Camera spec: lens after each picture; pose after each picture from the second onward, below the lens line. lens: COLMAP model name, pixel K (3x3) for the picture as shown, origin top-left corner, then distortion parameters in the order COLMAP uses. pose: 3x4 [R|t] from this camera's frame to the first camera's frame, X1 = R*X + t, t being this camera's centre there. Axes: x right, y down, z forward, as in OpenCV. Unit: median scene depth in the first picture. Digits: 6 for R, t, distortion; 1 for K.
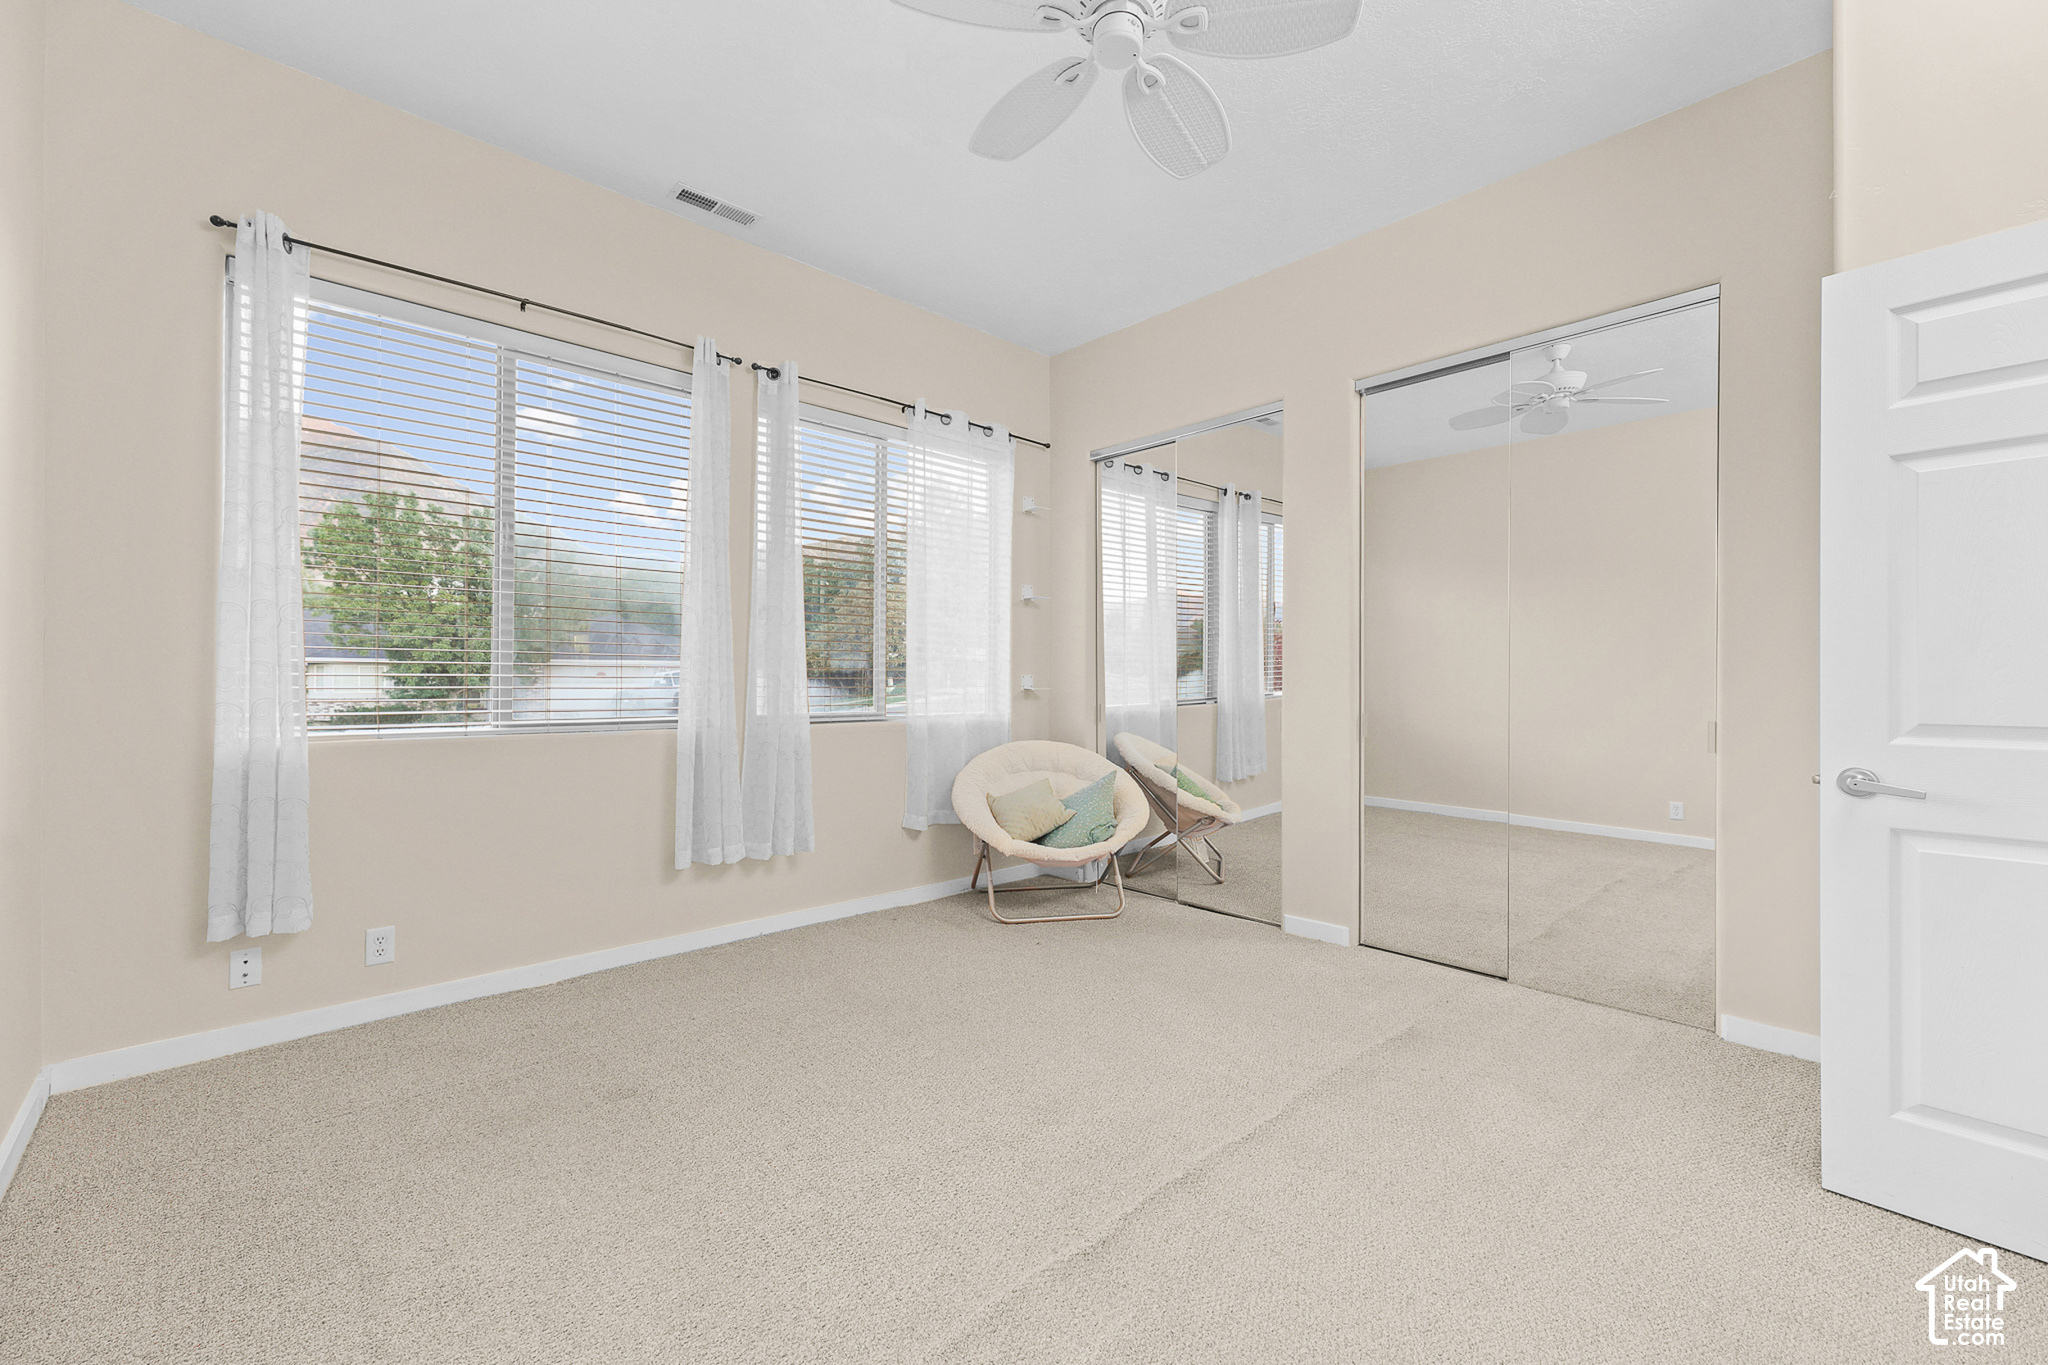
lens RADIAL K [[851.2, 0, 1010.1], [0, 851.2, 677.0], [0, 0, 1]] dist [0.004254, -0.000436]
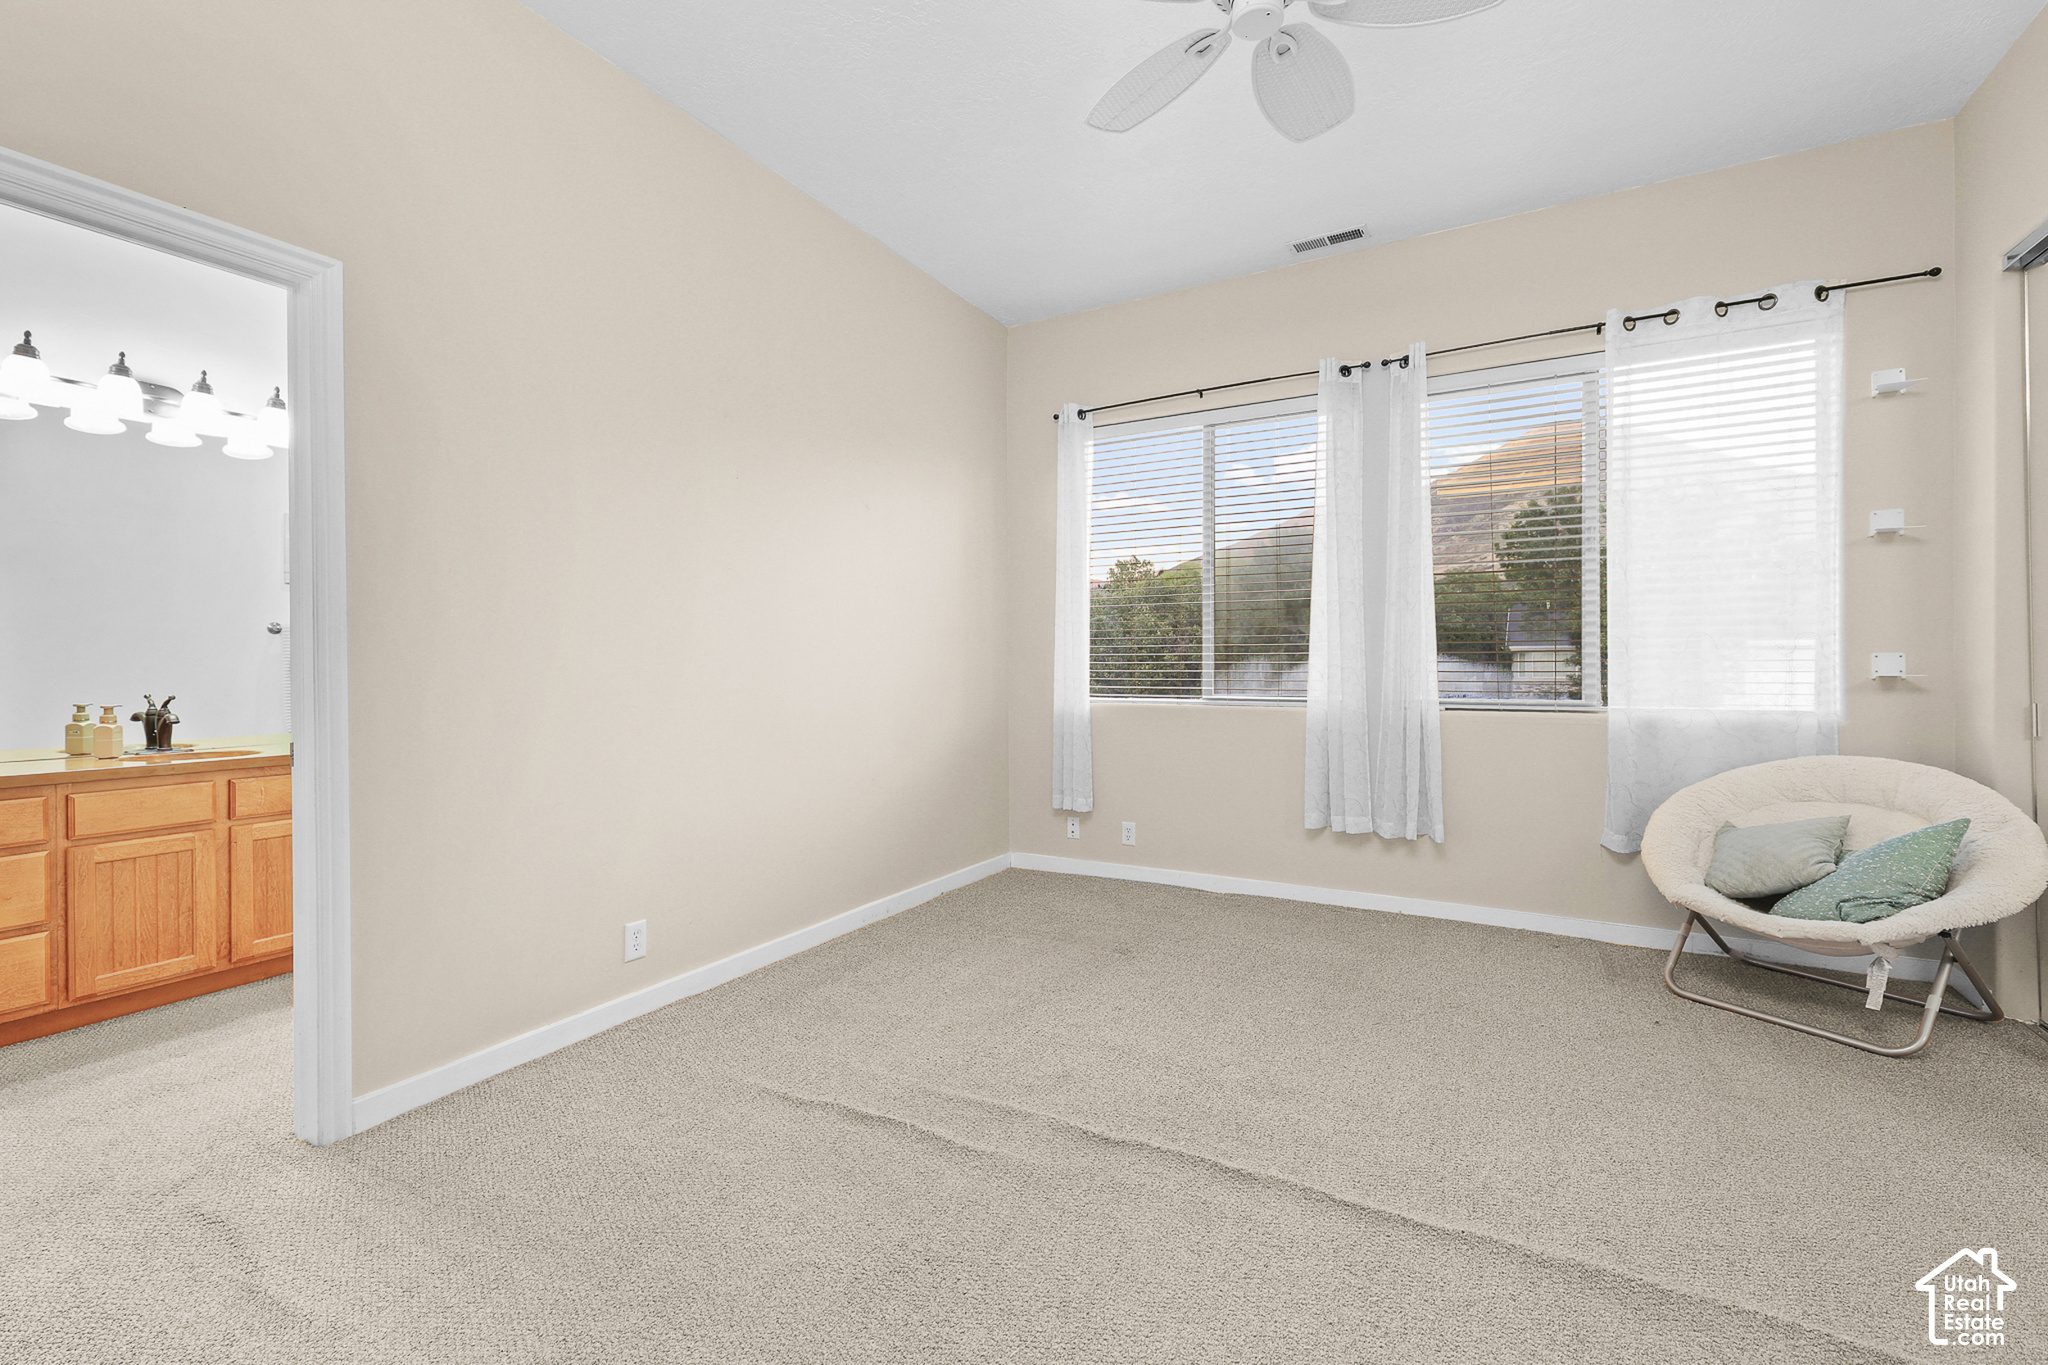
lens RADIAL K [[851.2, 0, 1006.6], [0, 851.2, 671.6], [0, 0, 1]] dist [0.004254, -0.000436]
pose [[0.291309, 0.002086, -0.956627, 0.536546], [0.009783, 0.999939, 0.005159, 0.001726], [0.956579, -0.010861, 0.291271, 0.241590]]
